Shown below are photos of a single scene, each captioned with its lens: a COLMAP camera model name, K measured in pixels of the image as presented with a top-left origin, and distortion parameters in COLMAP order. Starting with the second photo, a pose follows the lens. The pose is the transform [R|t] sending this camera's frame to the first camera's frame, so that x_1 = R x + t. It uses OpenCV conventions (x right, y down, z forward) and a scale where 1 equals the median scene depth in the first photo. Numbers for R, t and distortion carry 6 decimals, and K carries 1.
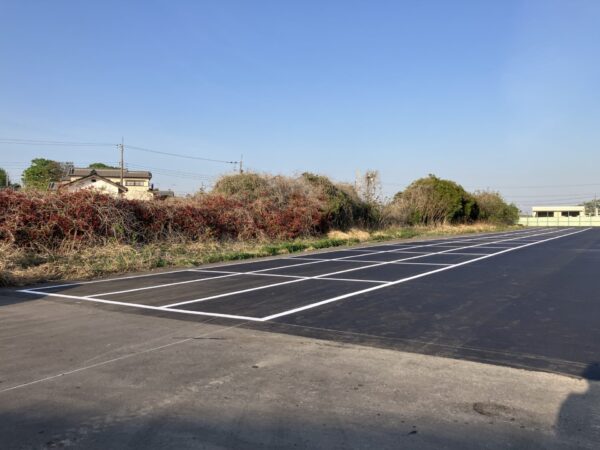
lens RADIAL K [[478.2, 0, 300.7], [0, 478.2, 226.1], [0, 0, 1]] dist [-0.005995, 0.003290]
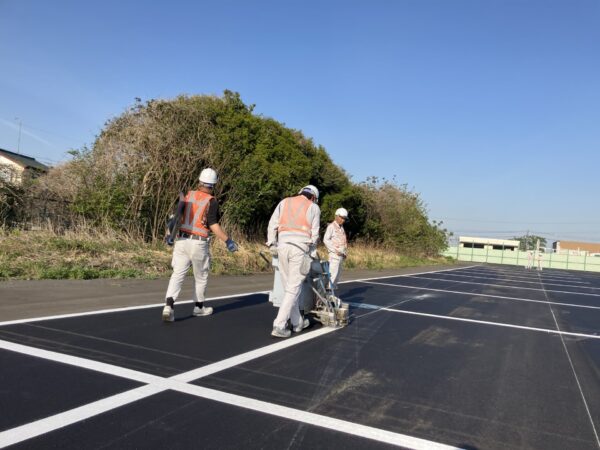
lens RADIAL K [[478.2, 0, 300.9], [0, 478.2, 225.1], [0, 0, 1]] dist [-0.005995, 0.003290]
pose [[0.985763, 0.095261, 0.138549, 0.234761], [-0.090344, 0.995051, -0.041369, -0.001578], [-0.141804, 0.028263, 0.989491, 0.528850]]
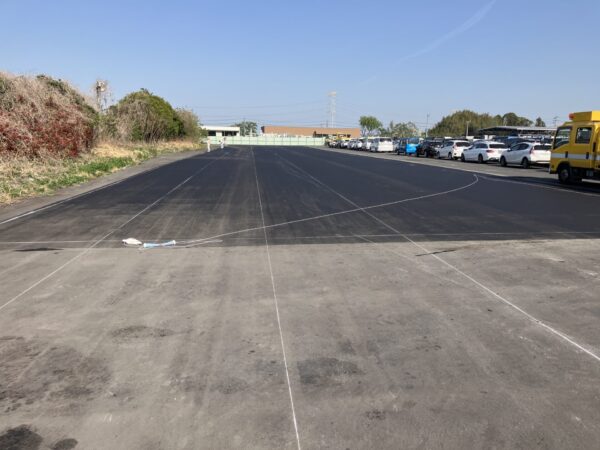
lens RADIAL K [[478.2, 0, 302.9], [0, 478.2, 226.1], [0, 0, 1]] dist [-0.005995, 0.003290]
pose [[0.762288, -0.097574, 0.639841, -0.095402], [-0.012686, 0.986129, 0.165496, 0.000413], [-0.647114, -0.134272, 0.750476, 0.034751]]
